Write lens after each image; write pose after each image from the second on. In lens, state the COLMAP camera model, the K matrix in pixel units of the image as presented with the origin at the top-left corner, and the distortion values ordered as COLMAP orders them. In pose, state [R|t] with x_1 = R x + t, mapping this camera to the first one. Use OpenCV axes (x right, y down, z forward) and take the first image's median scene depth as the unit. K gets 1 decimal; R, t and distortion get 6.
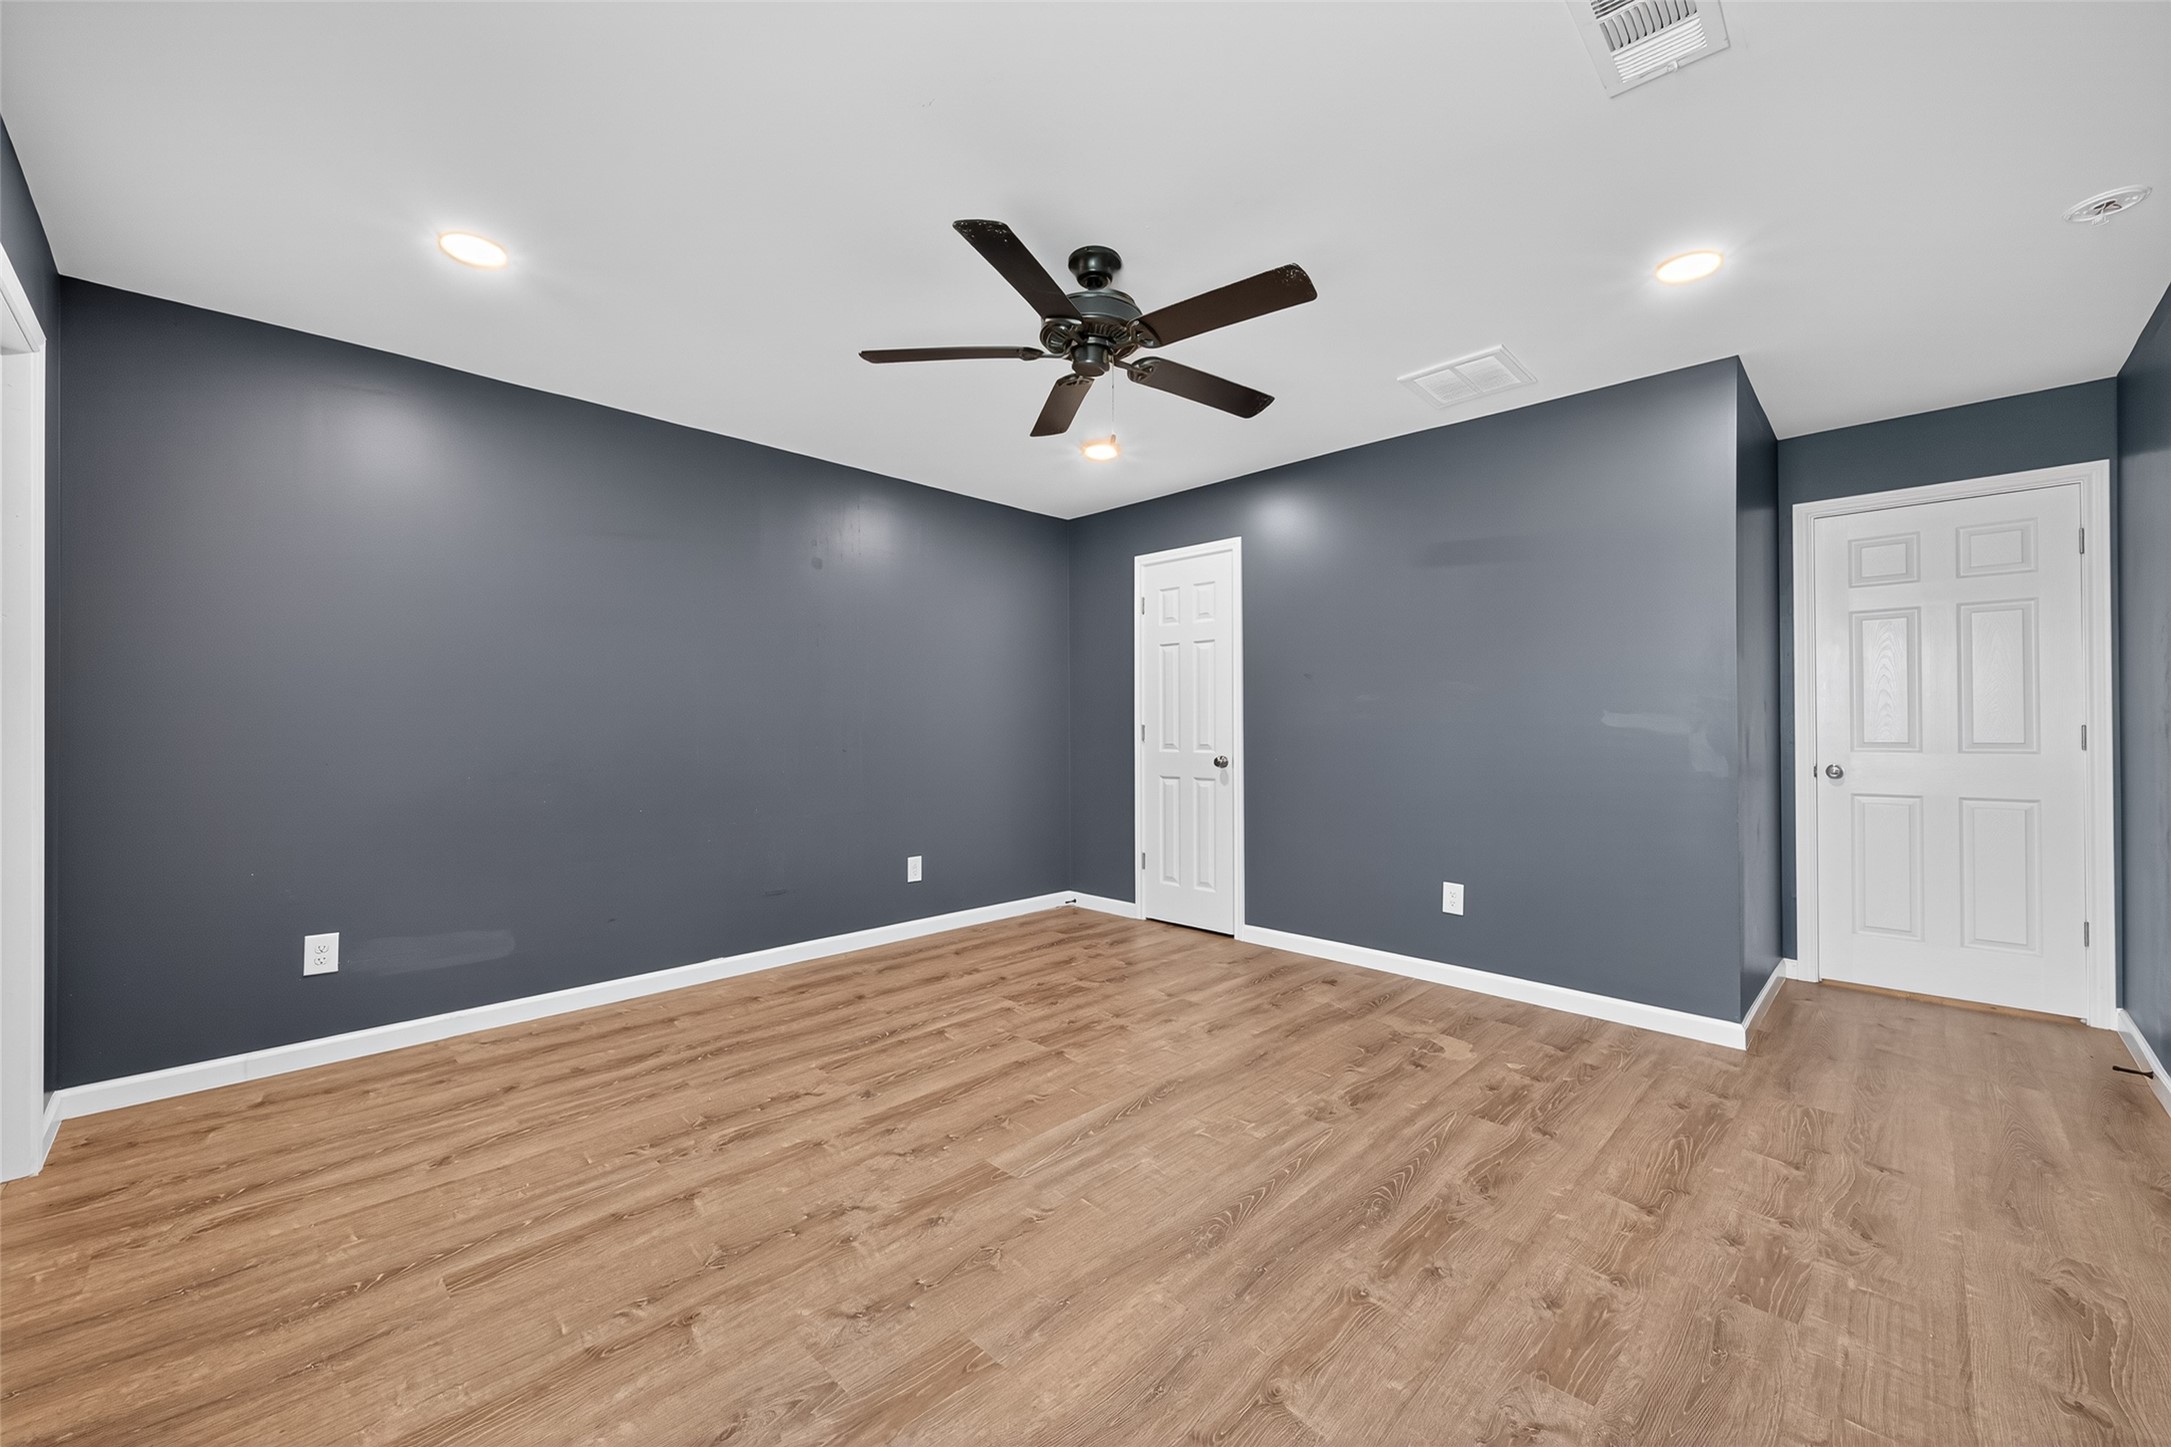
lens RADIAL K [[841.3, 0, 1088.0], [0, 841.3, 726.7], [0, 0, 1]] dist [0.008289, -0.000564]
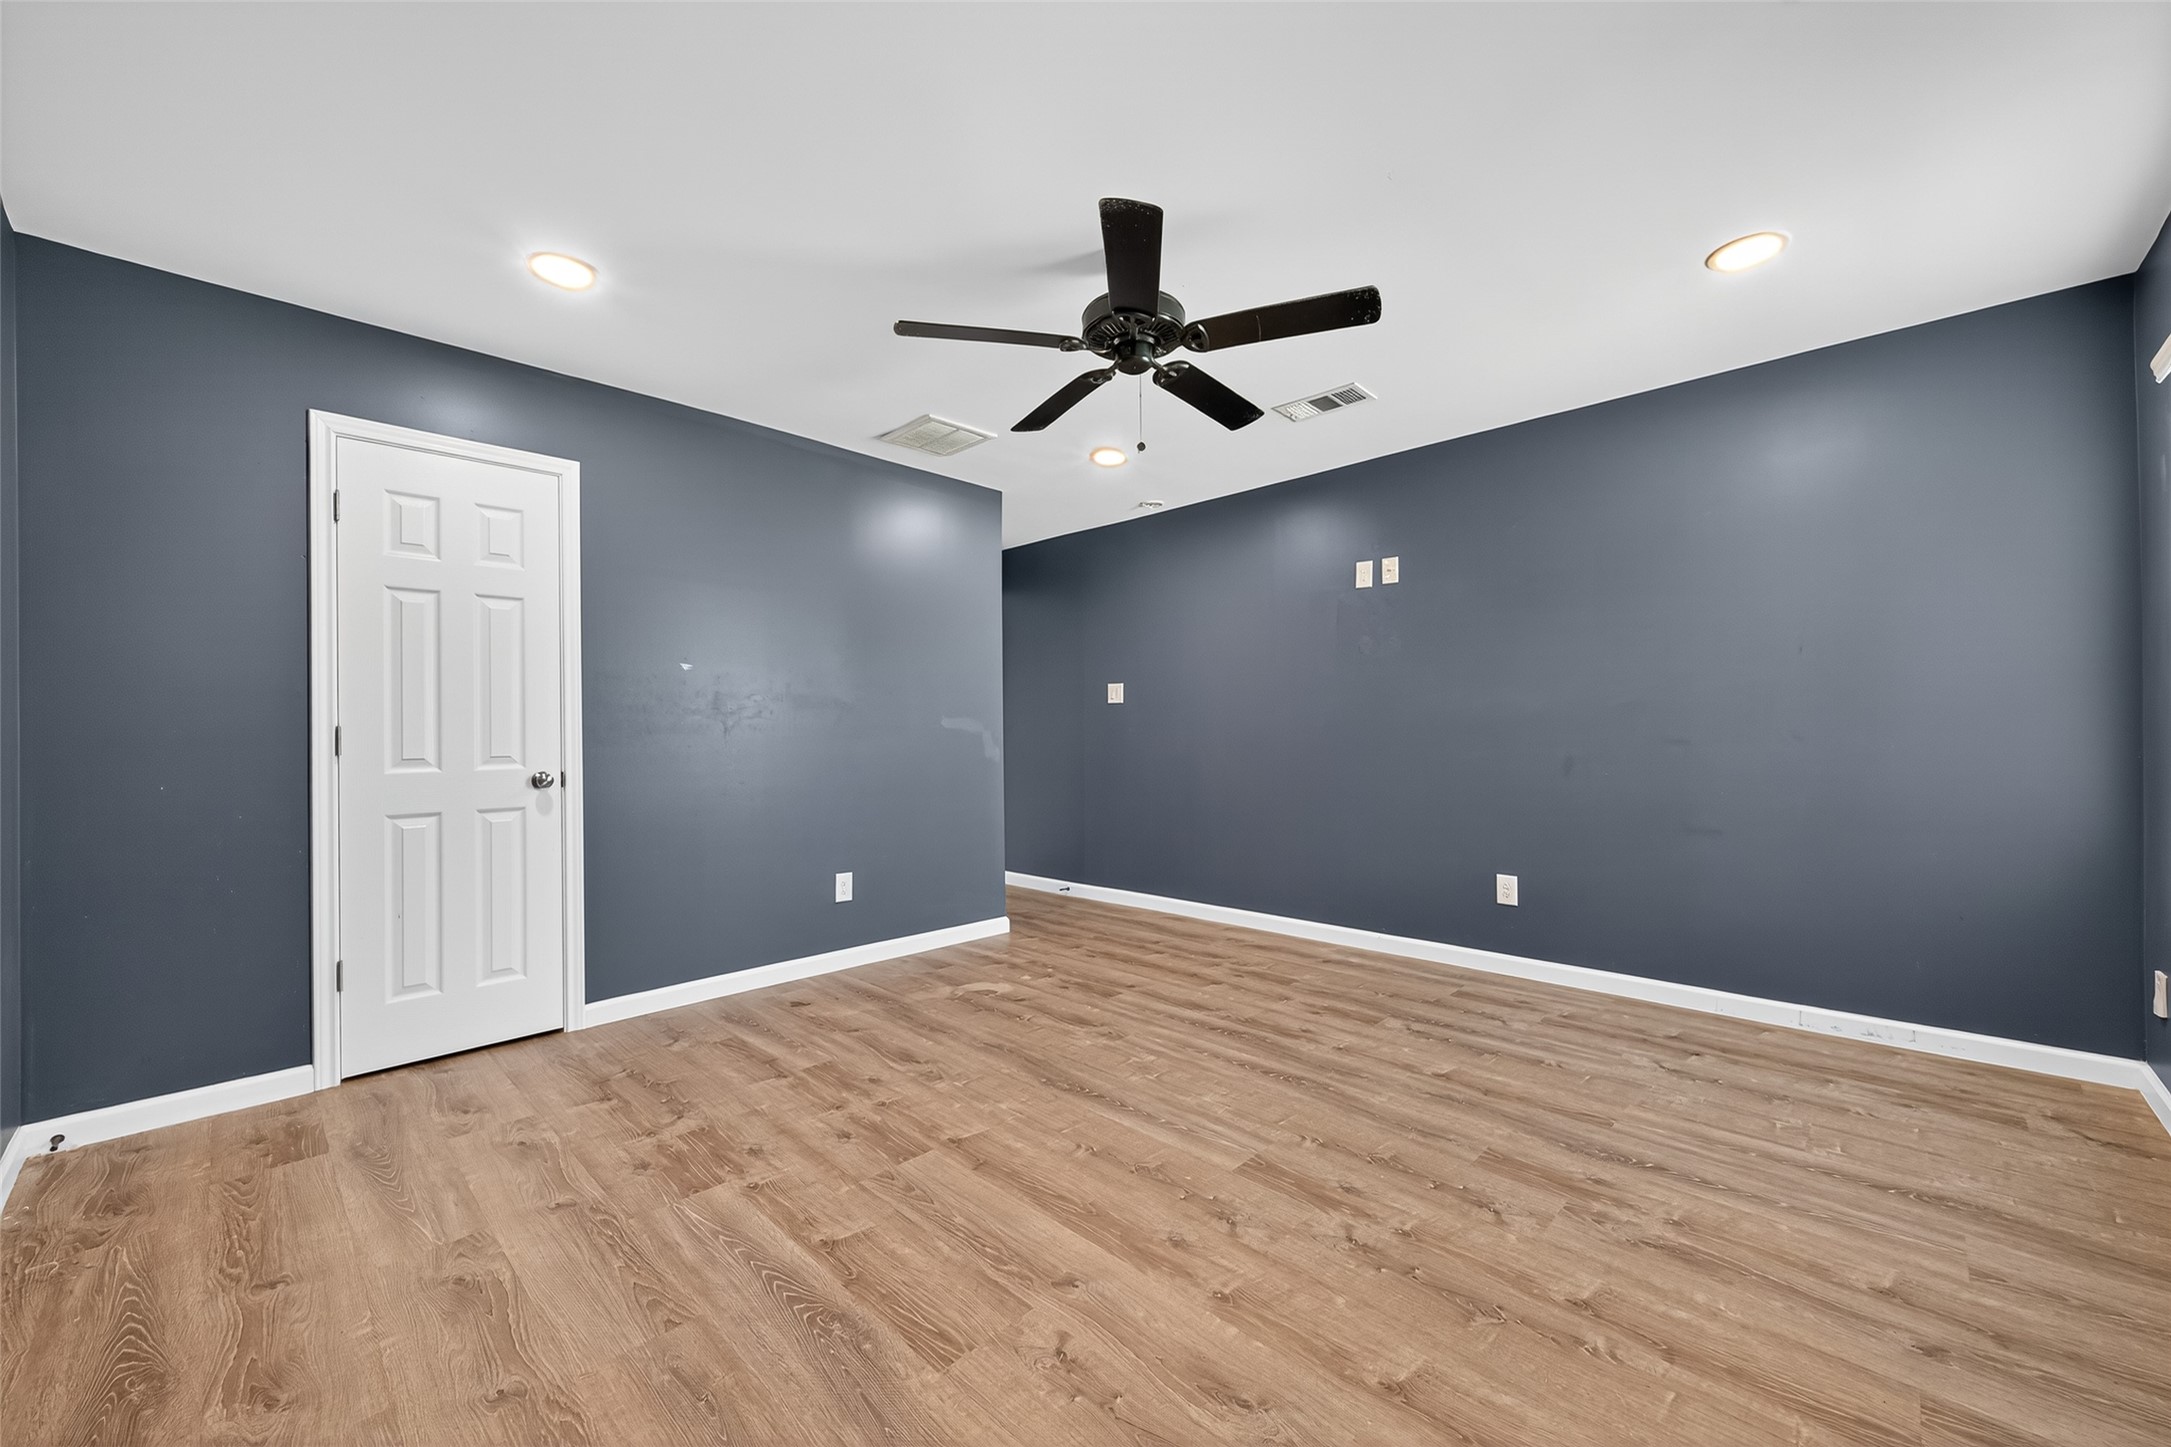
lens RADIAL K [[841.3, 0, 1088.0], [0, 841.3, 726.7], [0, 0, 1]] dist [0.008289, -0.000564]
pose [[-0.003215, 0.004641, 0.999984, -0.899632], [0.006068, 0.999971, -0.004621, 0.006751], [-0.999976, 0.006054, -0.003243, 0.960220]]
